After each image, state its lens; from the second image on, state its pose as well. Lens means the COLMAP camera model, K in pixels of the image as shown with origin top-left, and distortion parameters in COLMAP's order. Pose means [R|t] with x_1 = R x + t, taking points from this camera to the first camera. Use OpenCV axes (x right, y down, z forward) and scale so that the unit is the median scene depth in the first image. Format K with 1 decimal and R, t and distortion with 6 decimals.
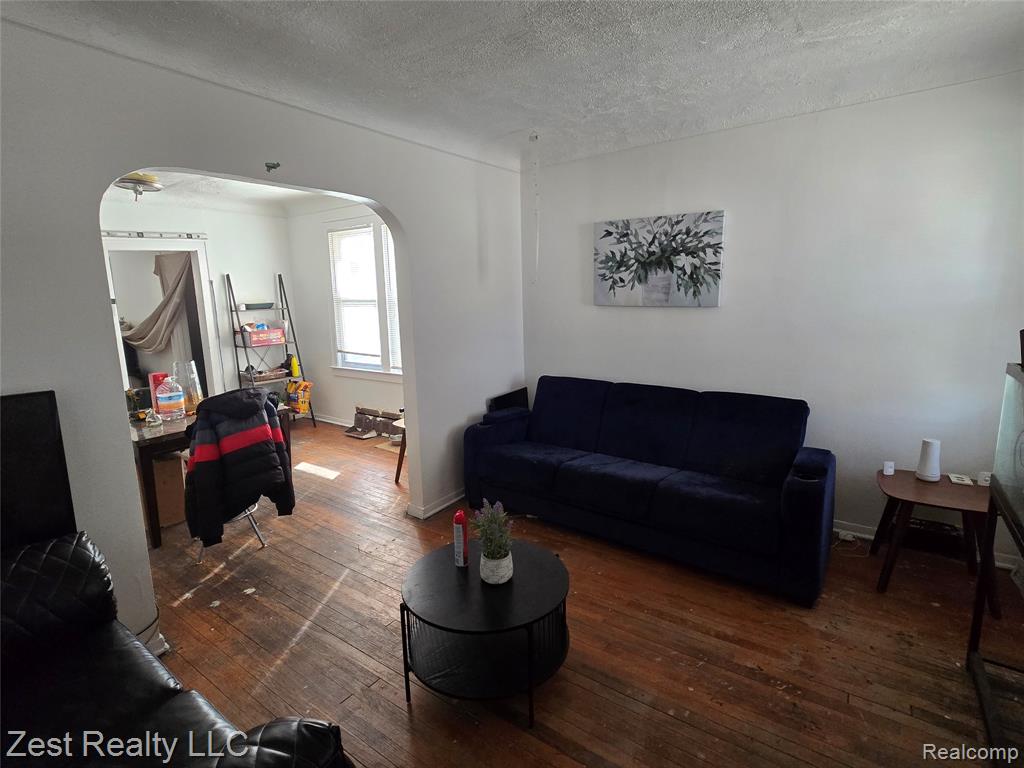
lens RADIAL K [[494.4, 0, 516.0], [0, 494.4, 379.2], [0, 0, 1]] dist [-0.000084, -0.000507]
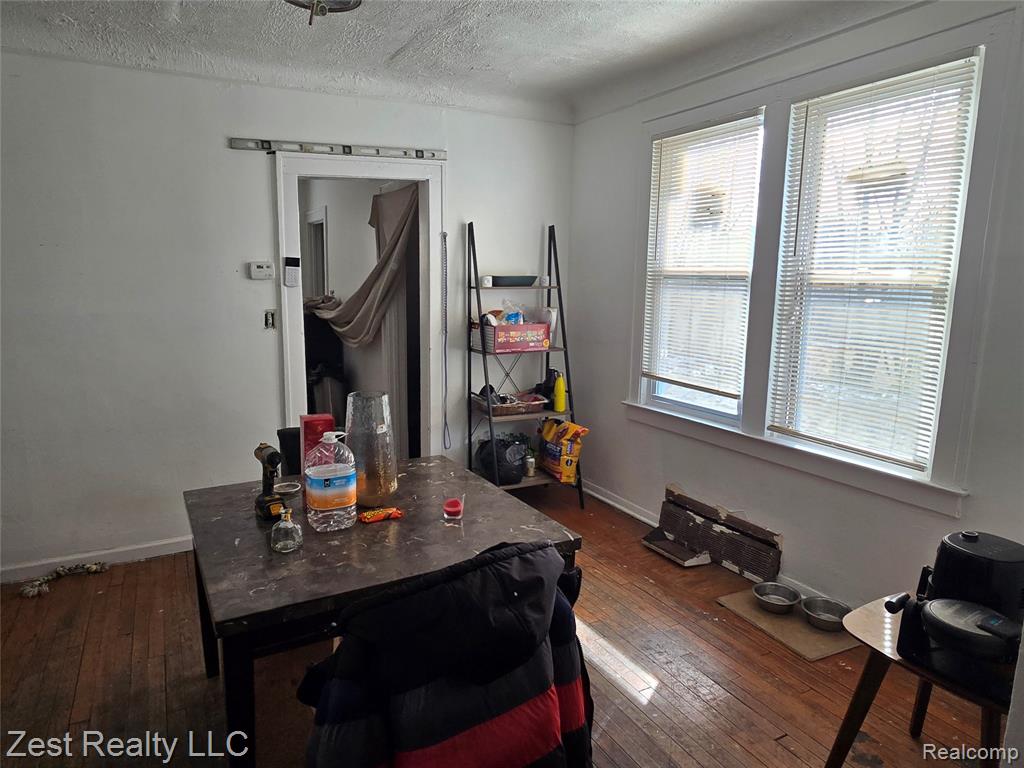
lens RADIAL K [[566.2, 0, 516.2], [0, 566.2, 375.4], [0, 0, 1]] dist [-0.001601, -0.001346]
pose [[0.908560, 0.104470, -0.404480, -0.252987], [-0.105886, 0.994198, 0.018938, -0.055305], [0.404111, 0.025622, 0.914351, 0.428695]]
